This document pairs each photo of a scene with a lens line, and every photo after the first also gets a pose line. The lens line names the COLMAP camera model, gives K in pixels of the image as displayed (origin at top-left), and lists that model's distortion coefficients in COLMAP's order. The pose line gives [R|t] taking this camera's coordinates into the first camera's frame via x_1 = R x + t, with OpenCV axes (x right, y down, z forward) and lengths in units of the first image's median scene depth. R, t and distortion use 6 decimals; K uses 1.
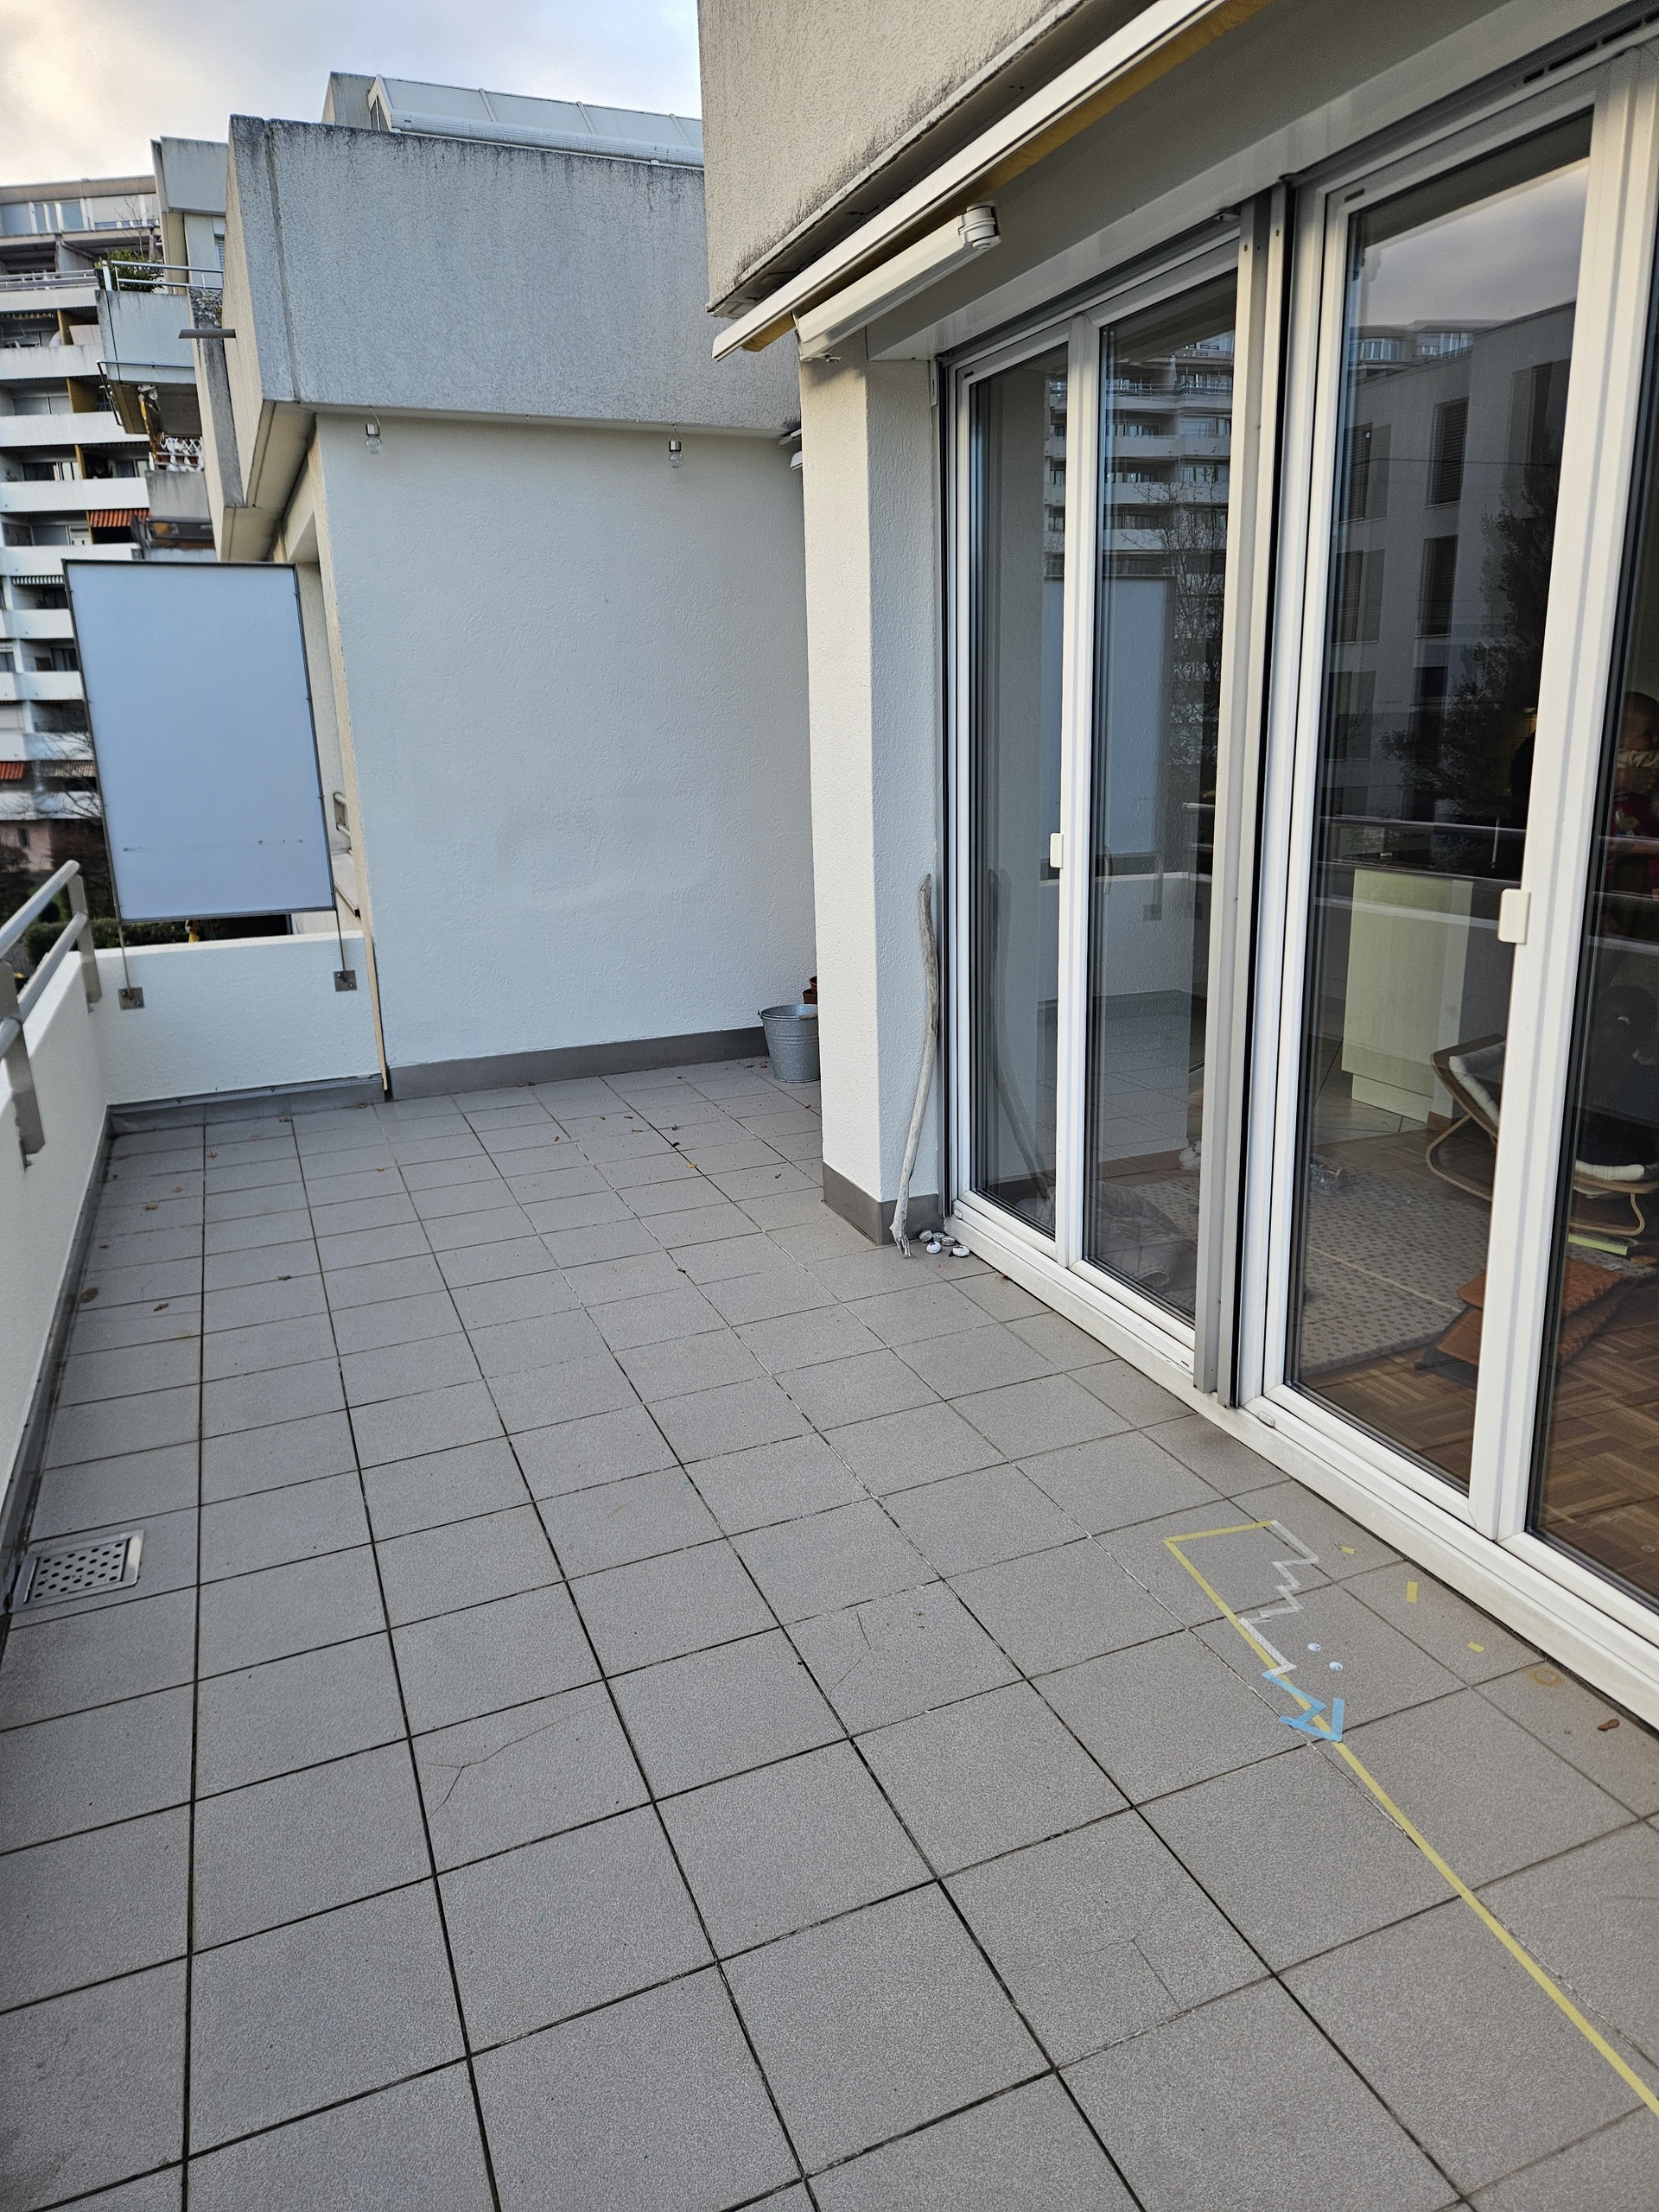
lens RADIAL K [[1485.1, 0, 835.4], [0, 1485.1, 1102.9], [0, 0, 1]] dist [-0.006180, -0.000474]
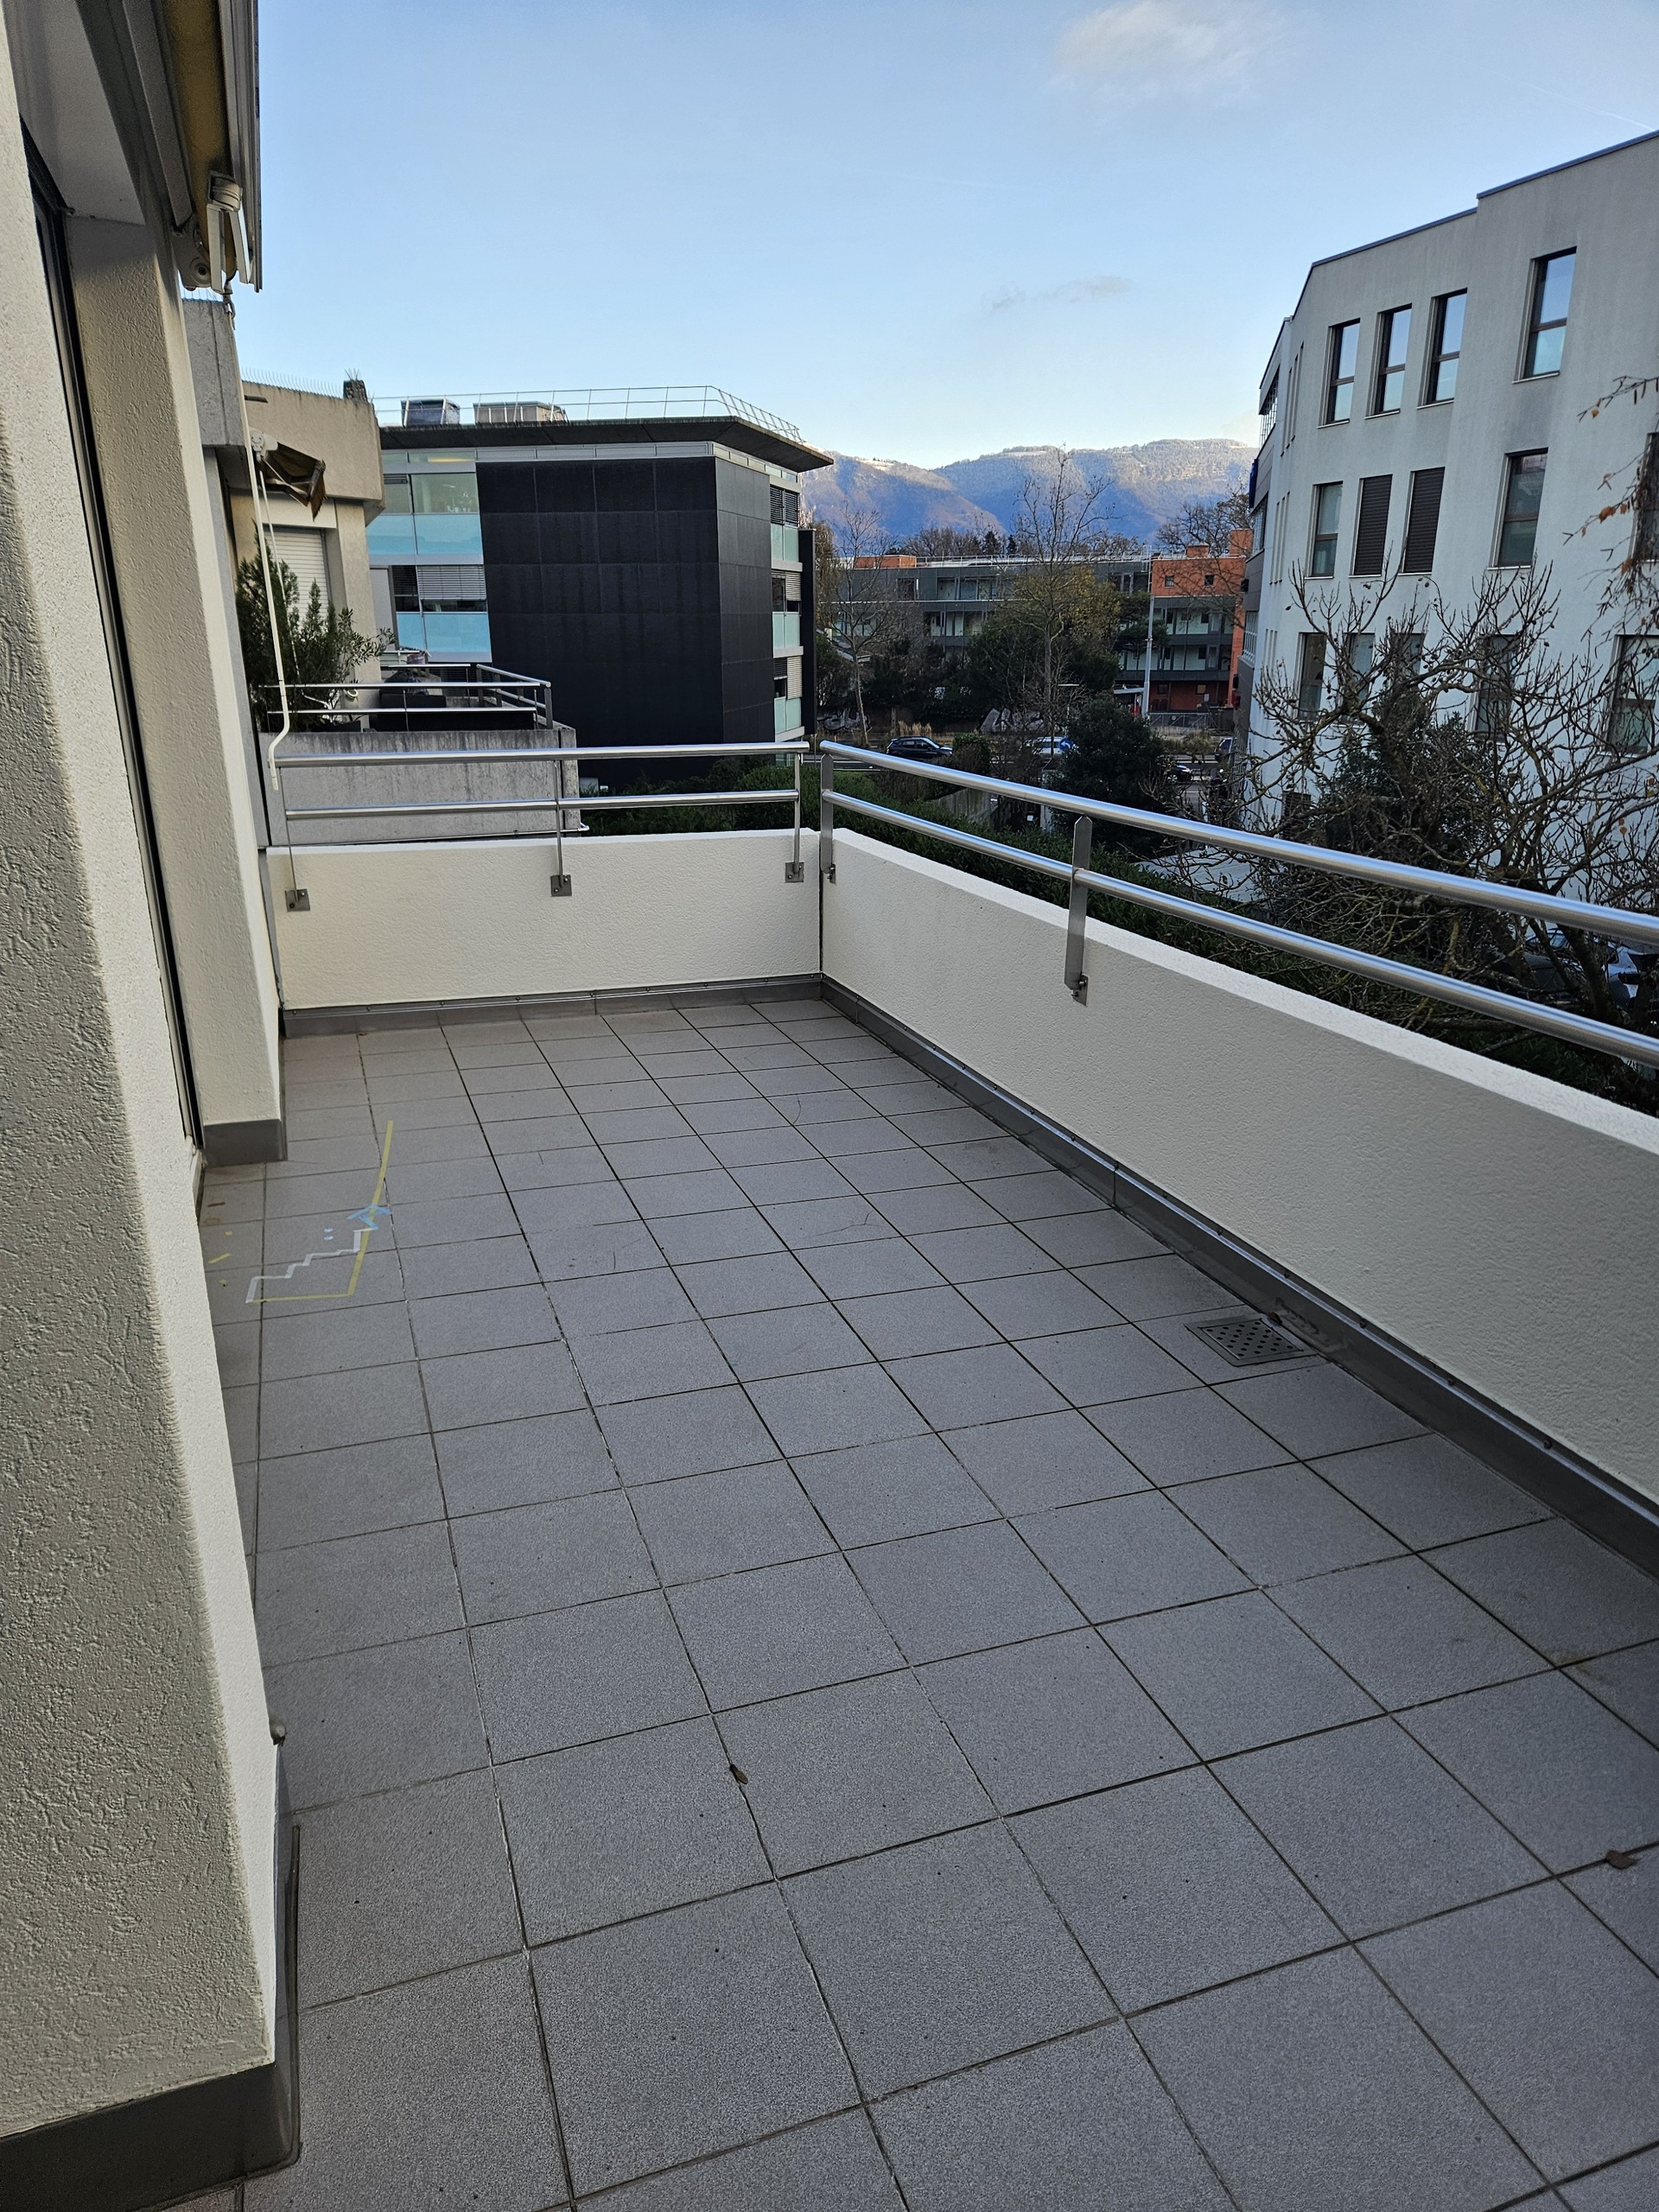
lens RADIAL K [[1485.1, 0, 827.5], [0, 1485.1, 1109.9], [0, 0, 1]] dist [-0.006180, -0.000474]
pose [[-0.998424, 0.008346, 0.055494, -0.275443], [0.037653, 0.832884, 0.552165, -0.566570], [-0.041612, 0.553385, -0.831886, 2.174806]]
